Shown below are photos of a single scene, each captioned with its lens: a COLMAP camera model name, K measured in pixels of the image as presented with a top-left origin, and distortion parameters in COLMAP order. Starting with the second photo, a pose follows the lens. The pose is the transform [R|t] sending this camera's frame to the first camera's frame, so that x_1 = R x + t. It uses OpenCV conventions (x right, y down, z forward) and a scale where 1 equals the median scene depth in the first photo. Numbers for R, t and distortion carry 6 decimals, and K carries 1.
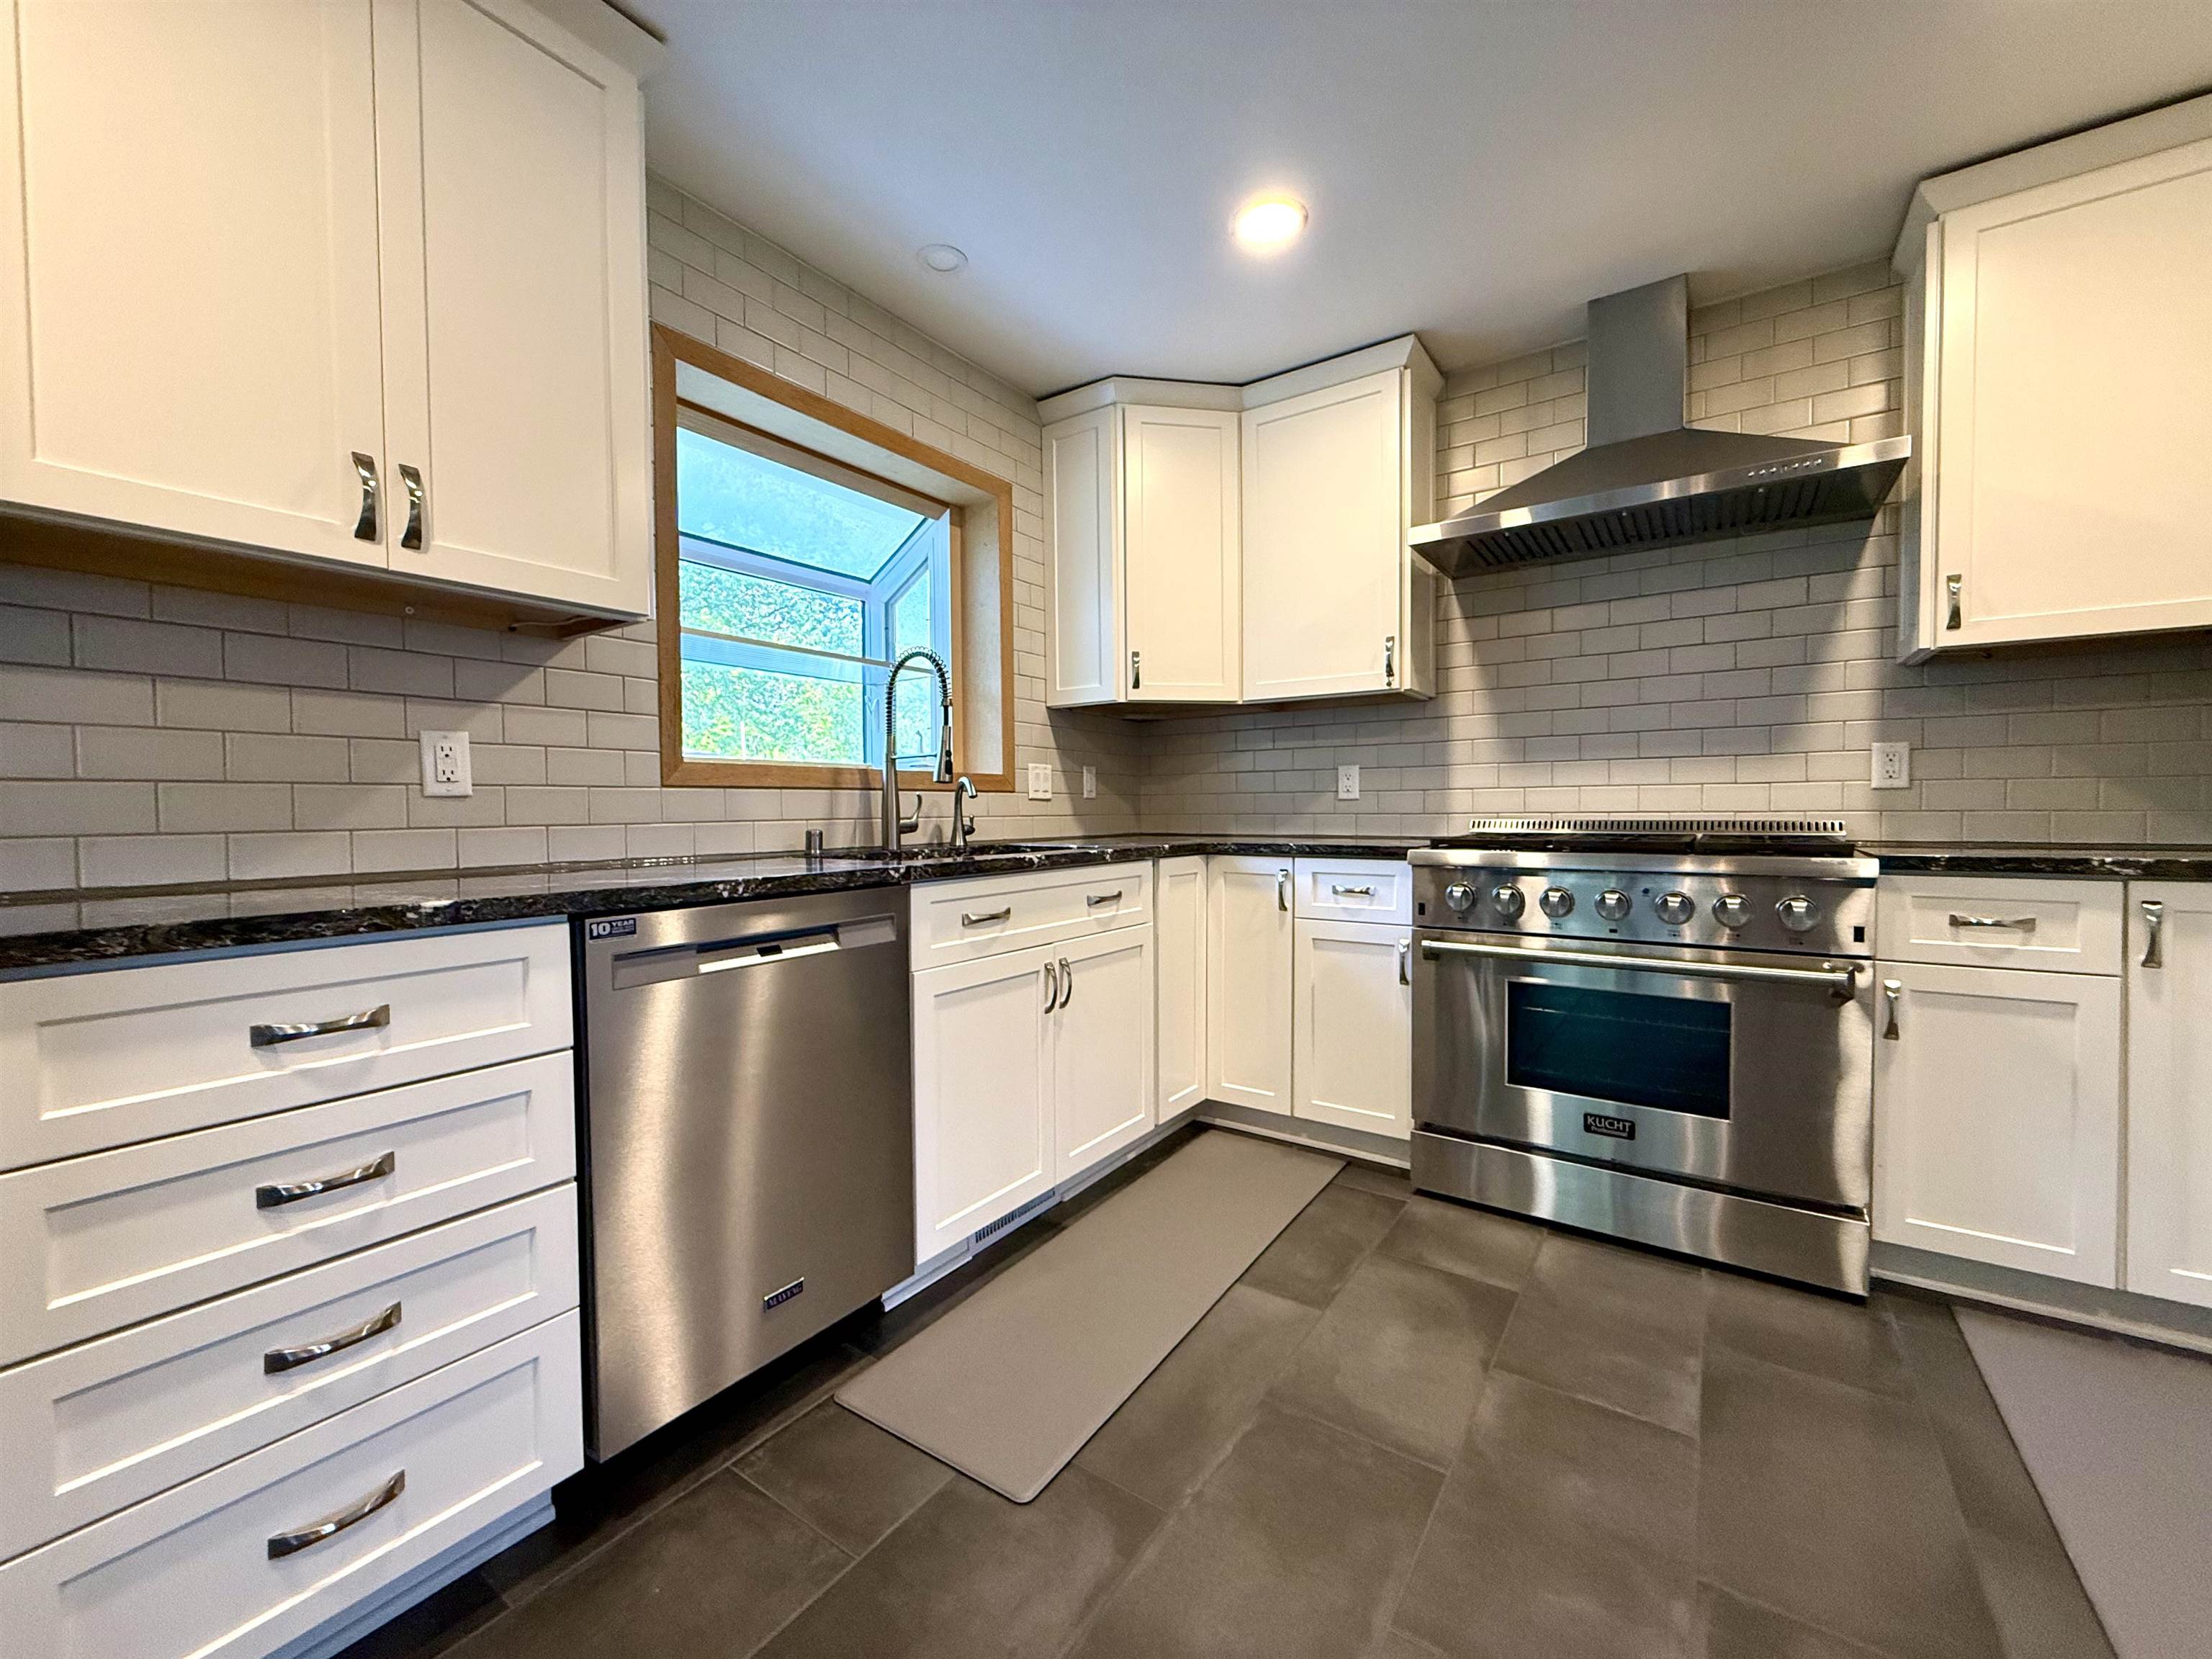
lens RADIAL K [[882.0, 0, 1101.1], [0, 882.0, 831.2], [0, 0, 1]] dist [0.000944, -0.000112]
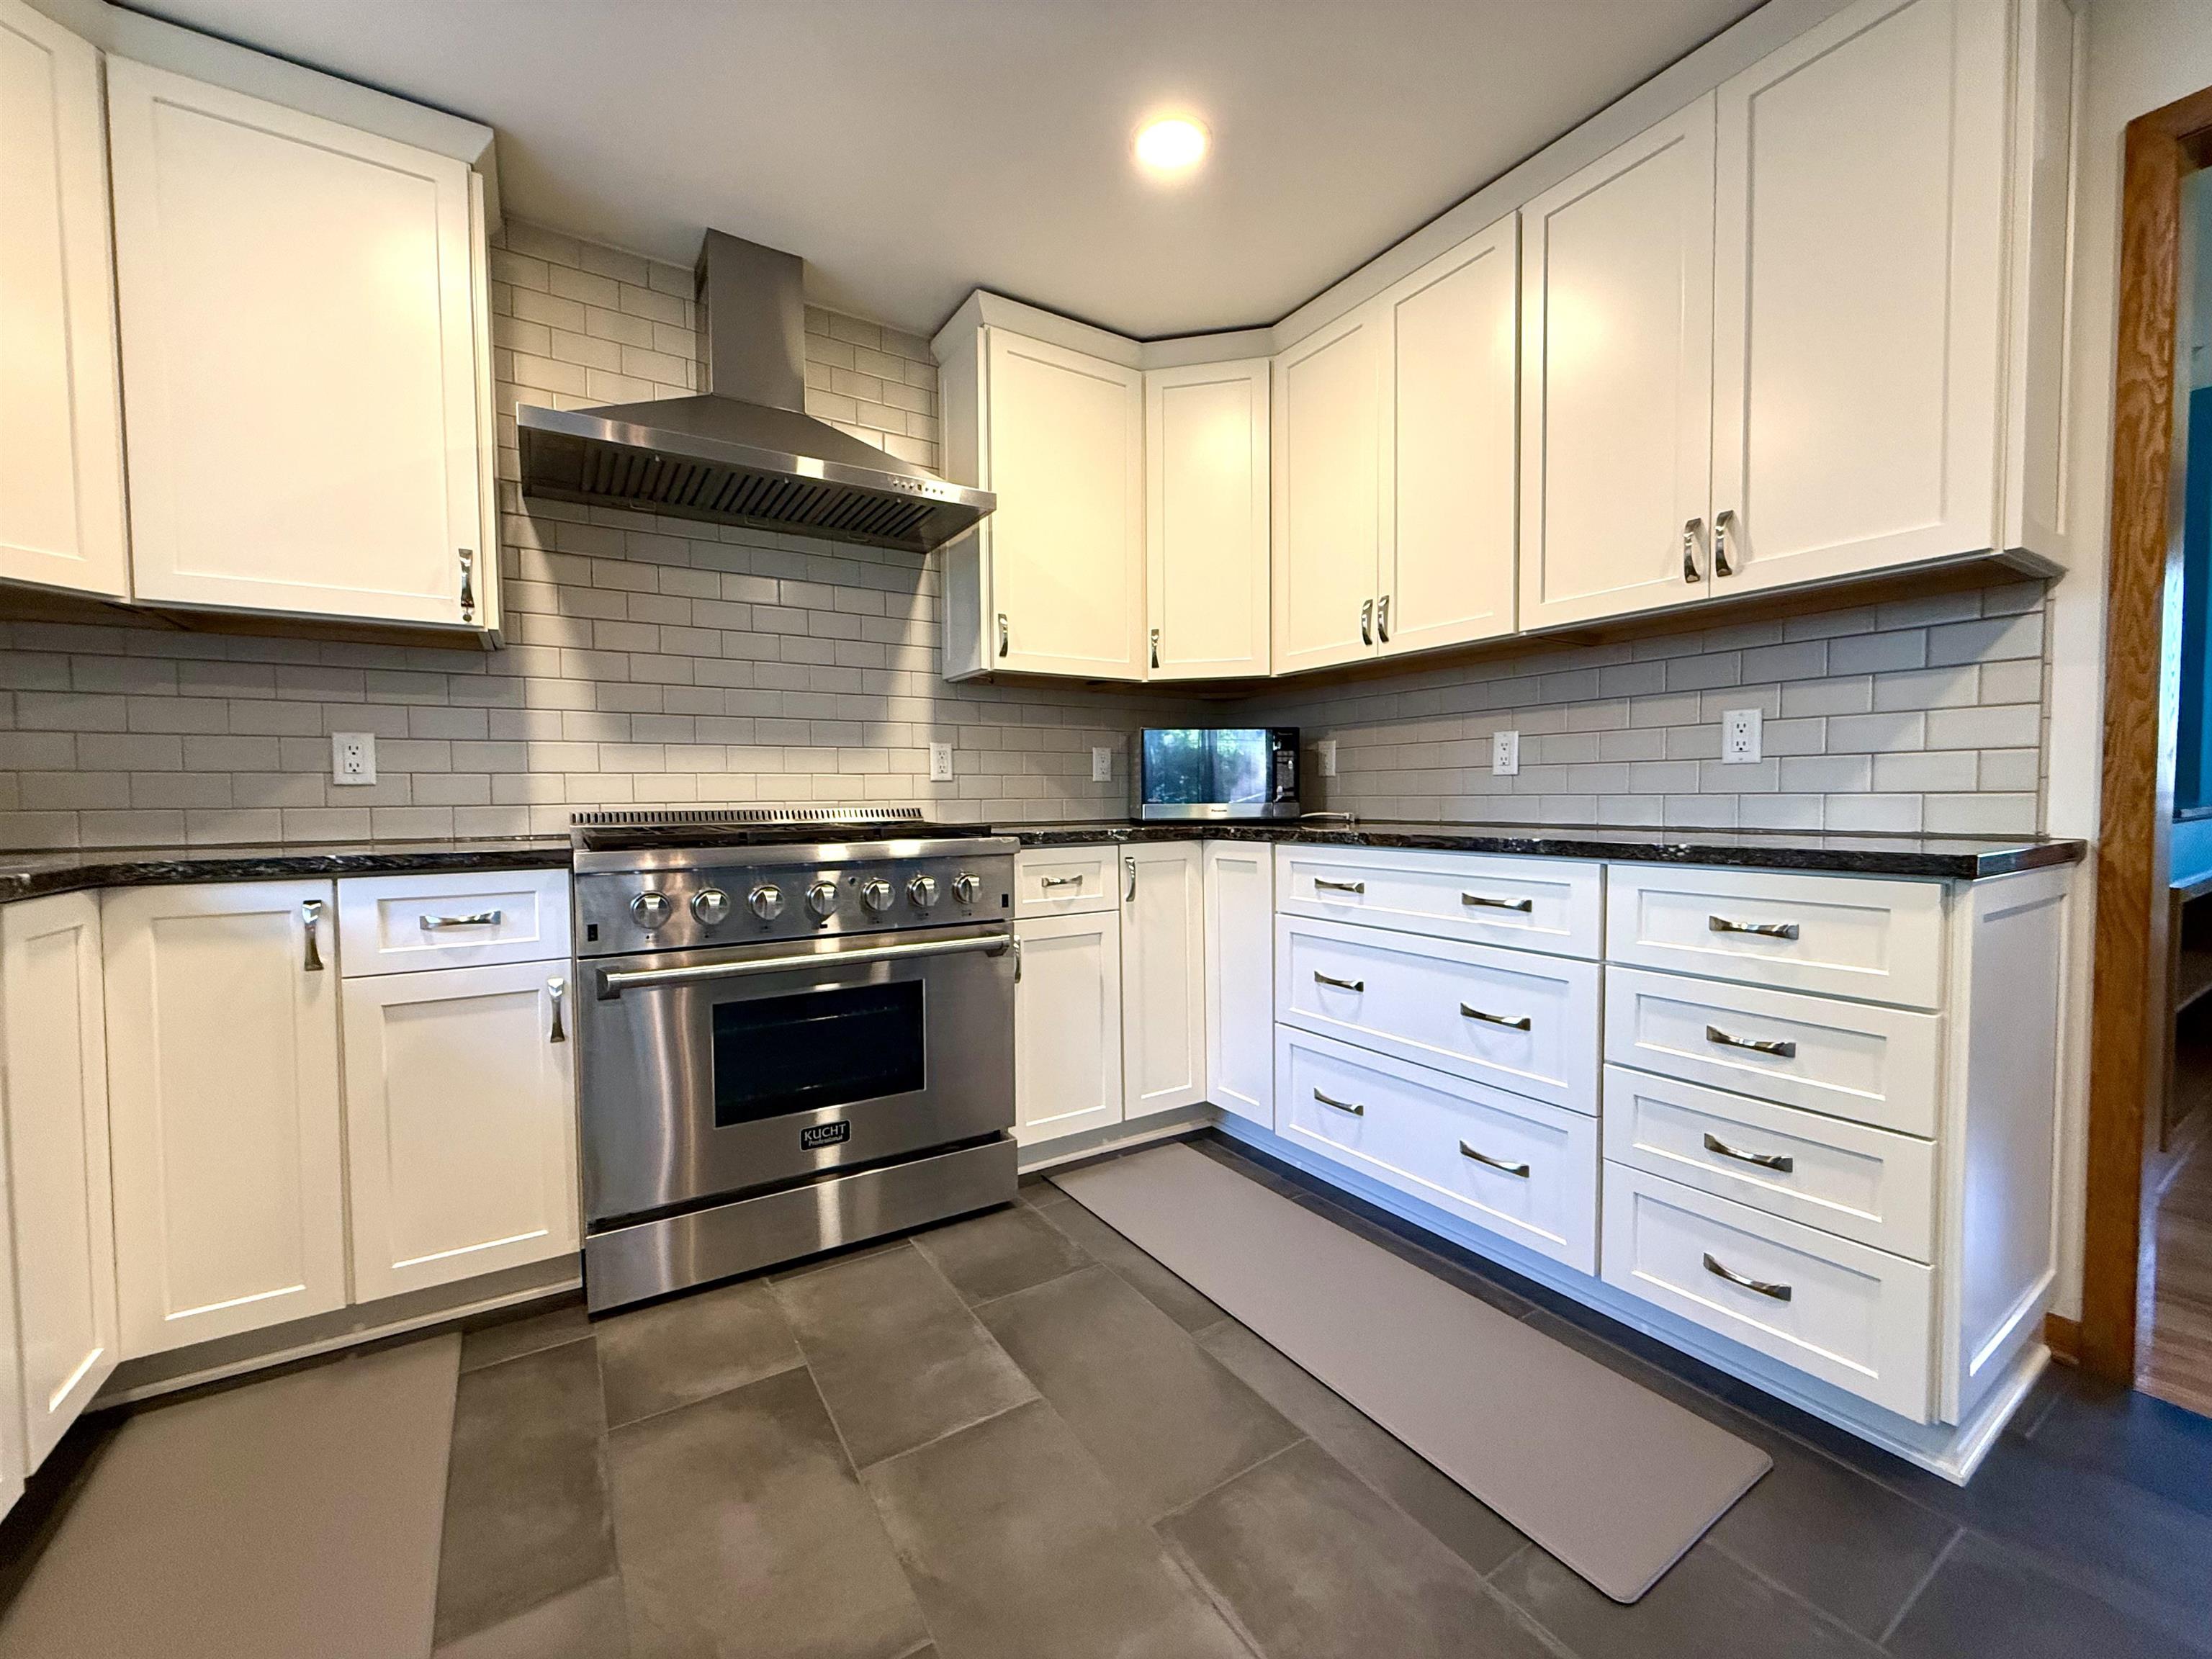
lens RADIAL K [[882.0, 0, 1101.1], [0, 882.0, 831.2], [0, 0, 1]] dist [0.000944, -0.000112]
pose [[0.388335, -0.033047, 0.920925, -0.137591], [0.030008, 0.999280, 0.023205, -0.000693], [-0.921029, 0.018623, 0.389048, 0.304964]]
